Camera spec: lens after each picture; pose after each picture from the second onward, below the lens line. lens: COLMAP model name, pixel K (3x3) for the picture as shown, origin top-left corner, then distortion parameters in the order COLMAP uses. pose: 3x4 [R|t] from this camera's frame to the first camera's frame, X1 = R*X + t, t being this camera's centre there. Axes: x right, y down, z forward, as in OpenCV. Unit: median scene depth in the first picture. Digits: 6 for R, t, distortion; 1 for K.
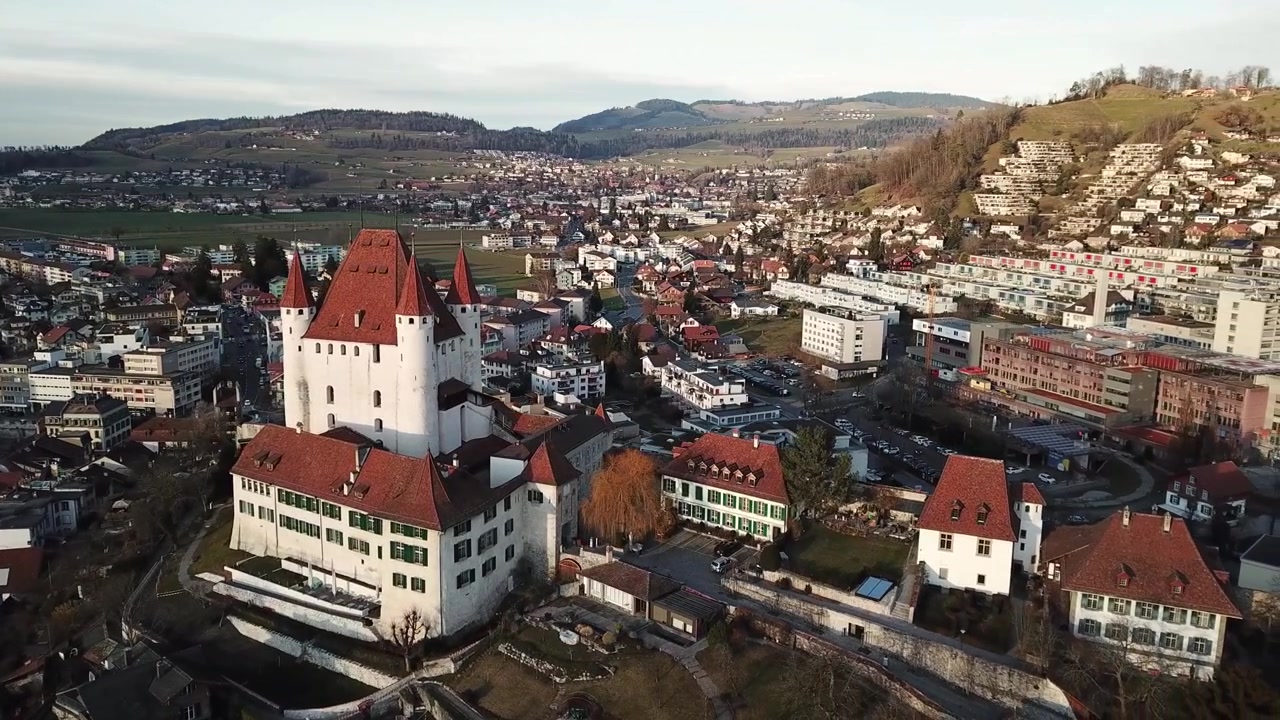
lens RADIAL K [[1023.8, 0, 641.5], [0, 1023.8, 358.3], [0, 0, 1]] dist [0.033905, -0.049603]
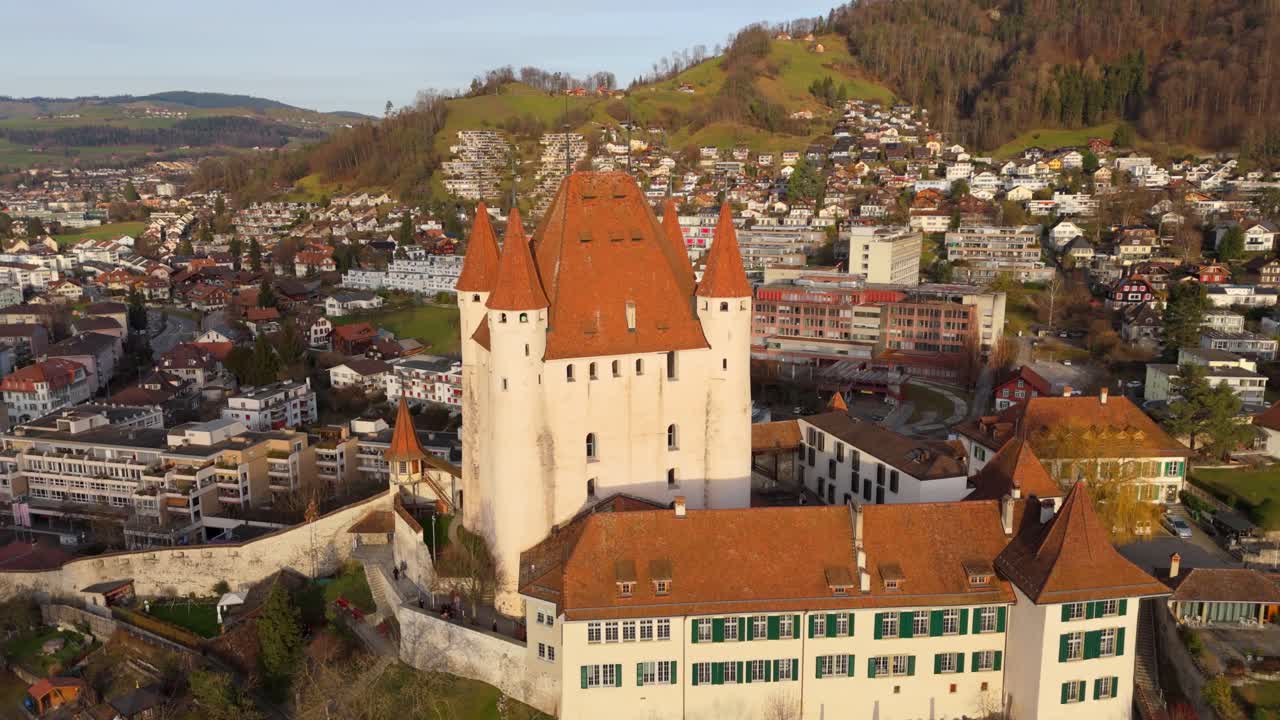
lens RADIAL K [[951.9, 0, 642.4], [0, 951.9, 350.7], [0, 0, 1]] dist [0.042390, -0.011299]
pose [[0.778094, -0.136317, 0.613178, -0.169655], [0.133990, 0.989720, 0.050000, -0.012174], [-0.613691, 0.043255, 0.788361, 0.150572]]
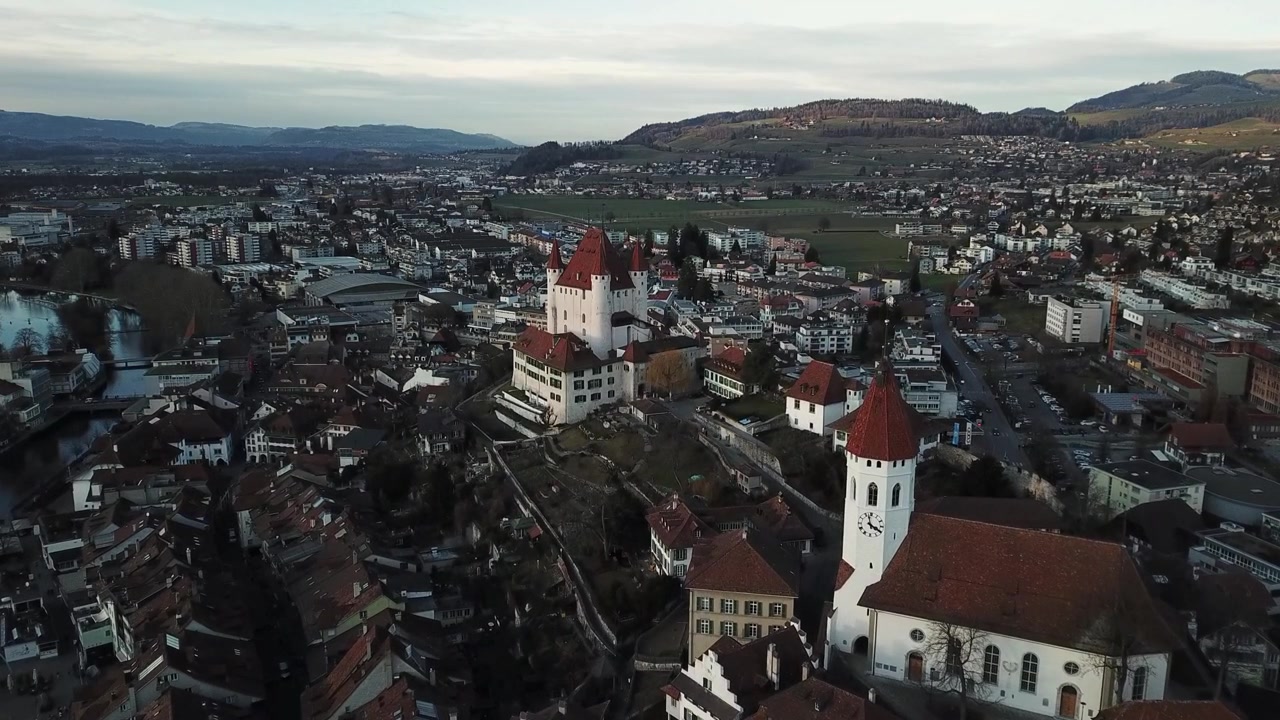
lens RADIAL K [[1023.8, 0, 626.0], [0, 1023.8, 360.1], [0, 0, 1]] dist [0.033905, -0.049603]
pose [[0.877266, 0.083159, -0.472746, 0.197727], [-0.074550, 0.996532, 0.036956, 0.011175], [0.474180, 0.002823, 0.880423, -0.177046]]
